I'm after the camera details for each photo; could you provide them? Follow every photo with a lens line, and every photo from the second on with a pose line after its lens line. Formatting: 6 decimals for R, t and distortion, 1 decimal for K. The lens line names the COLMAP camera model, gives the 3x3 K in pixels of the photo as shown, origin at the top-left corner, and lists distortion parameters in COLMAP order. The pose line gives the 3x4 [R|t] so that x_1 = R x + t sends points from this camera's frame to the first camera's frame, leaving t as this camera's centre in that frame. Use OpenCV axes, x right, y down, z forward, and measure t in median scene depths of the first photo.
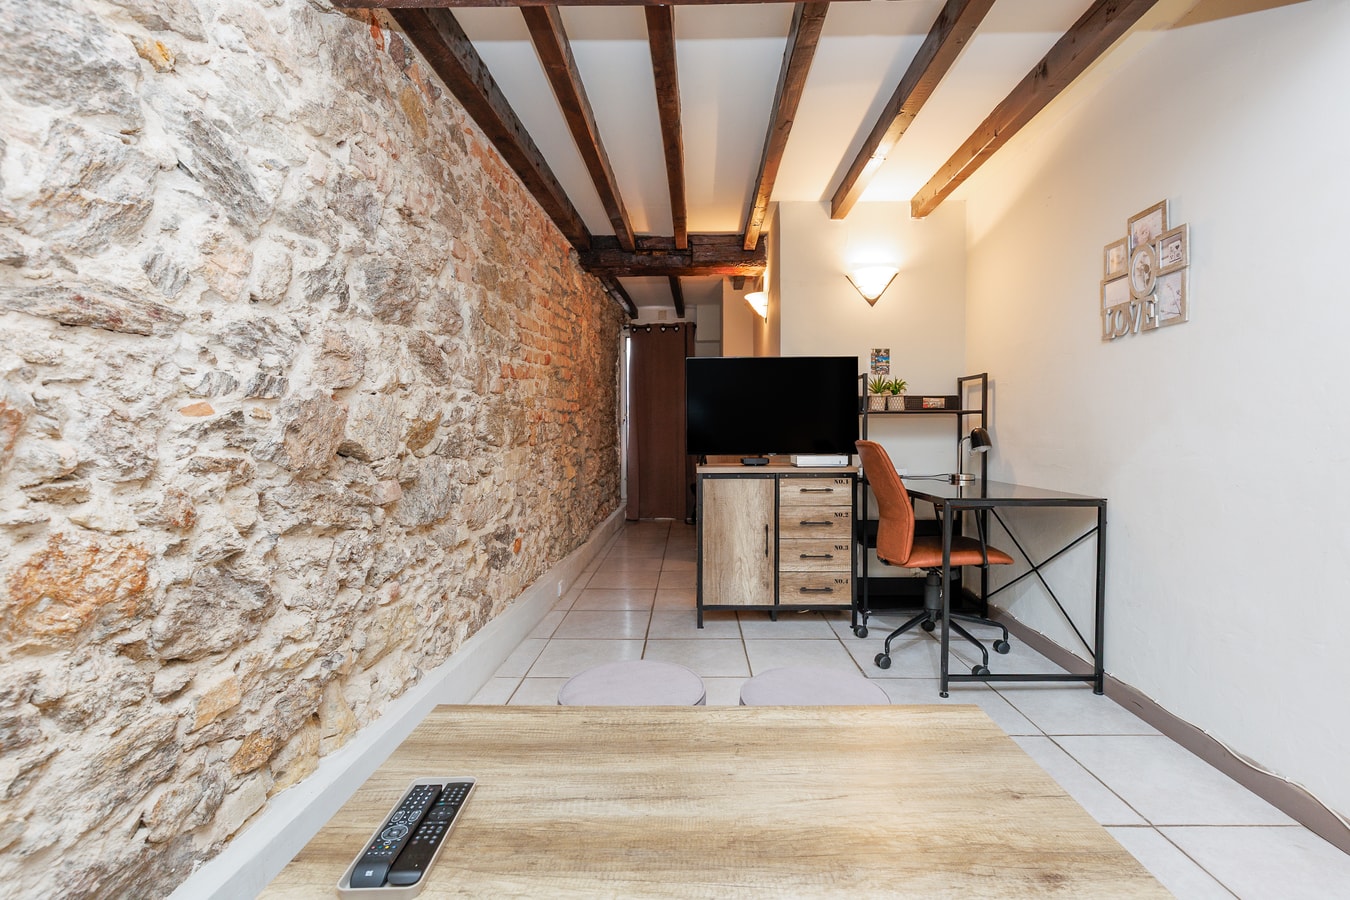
lens RADIAL K [[629.5, 0, 708.6], [0, 629.5, 448.1], [0, 0, 1]] dist [0.004183, -0.000045]
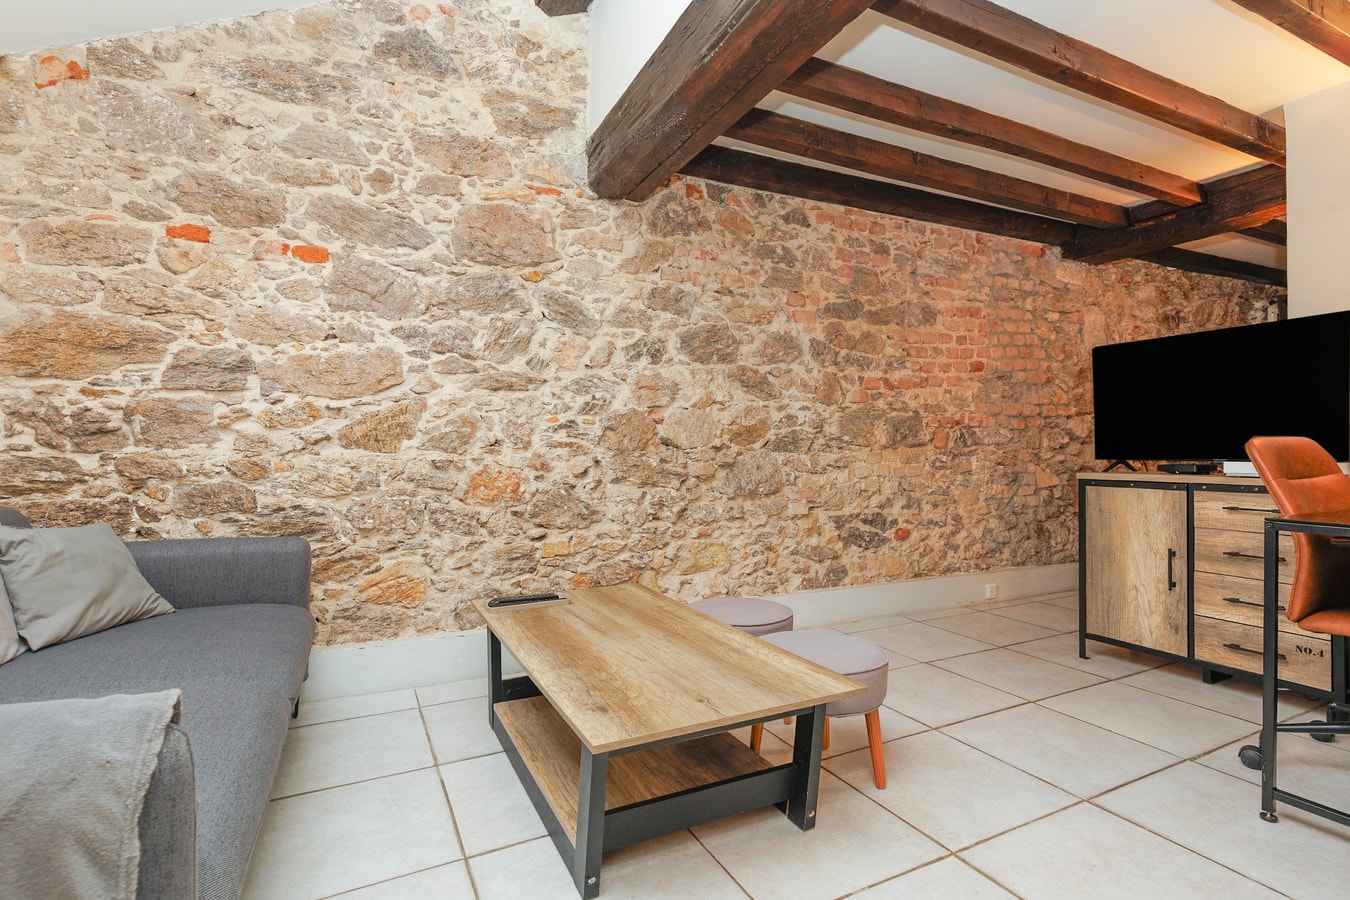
lens RADIAL K [[629.5, 0, 708.6], [0, 629.5, 448.1], [0, 0, 1]] dist [0.004183, -0.000045]
pose [[0.499650, -0.000587, -0.866227, 1.296408], [-0.021873, 0.999672, -0.013294, 0.053967], [0.865951, 0.025590, 0.499474, 0.306379]]
